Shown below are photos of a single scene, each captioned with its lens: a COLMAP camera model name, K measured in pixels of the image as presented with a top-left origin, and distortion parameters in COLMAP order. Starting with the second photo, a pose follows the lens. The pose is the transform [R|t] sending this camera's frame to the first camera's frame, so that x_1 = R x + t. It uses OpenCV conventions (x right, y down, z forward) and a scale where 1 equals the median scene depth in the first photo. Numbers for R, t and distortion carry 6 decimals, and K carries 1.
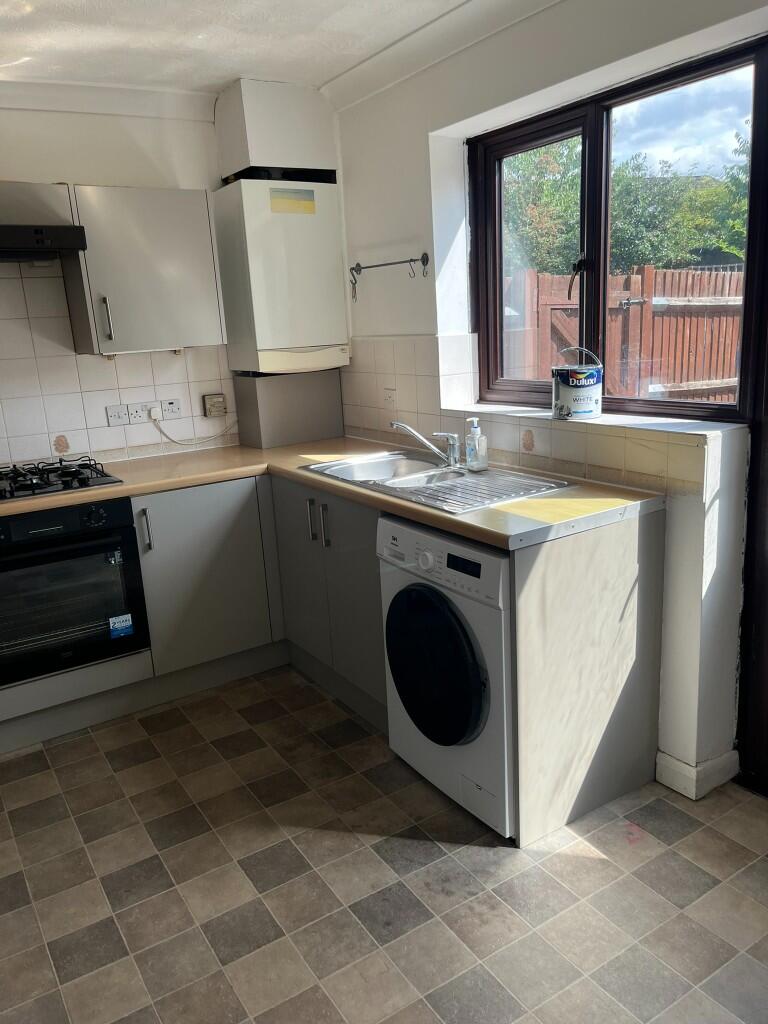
lens RADIAL K [[792.0, 0, 375.6], [0, 792.0, 515.6], [0, 0, 1]] dist [0.068036, -0.041433]
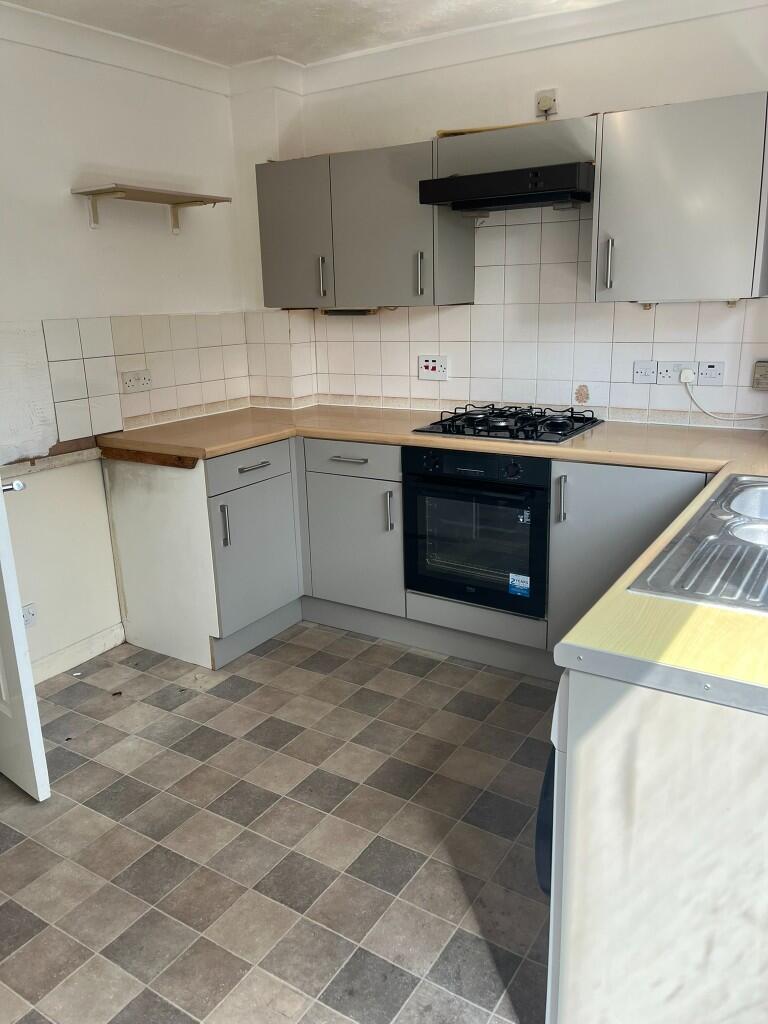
lens RADIAL K [[792.0, 0, 377.0], [0, 792.0, 510.4], [0, 0, 1]] dist [0.068036, -0.041433]
pose [[0.421331, 0.291824, -0.858673, 0.525411], [-0.220034, 0.951419, 0.215378, -0.151327], [0.879810, 0.098192, 0.465073, 0.481942]]
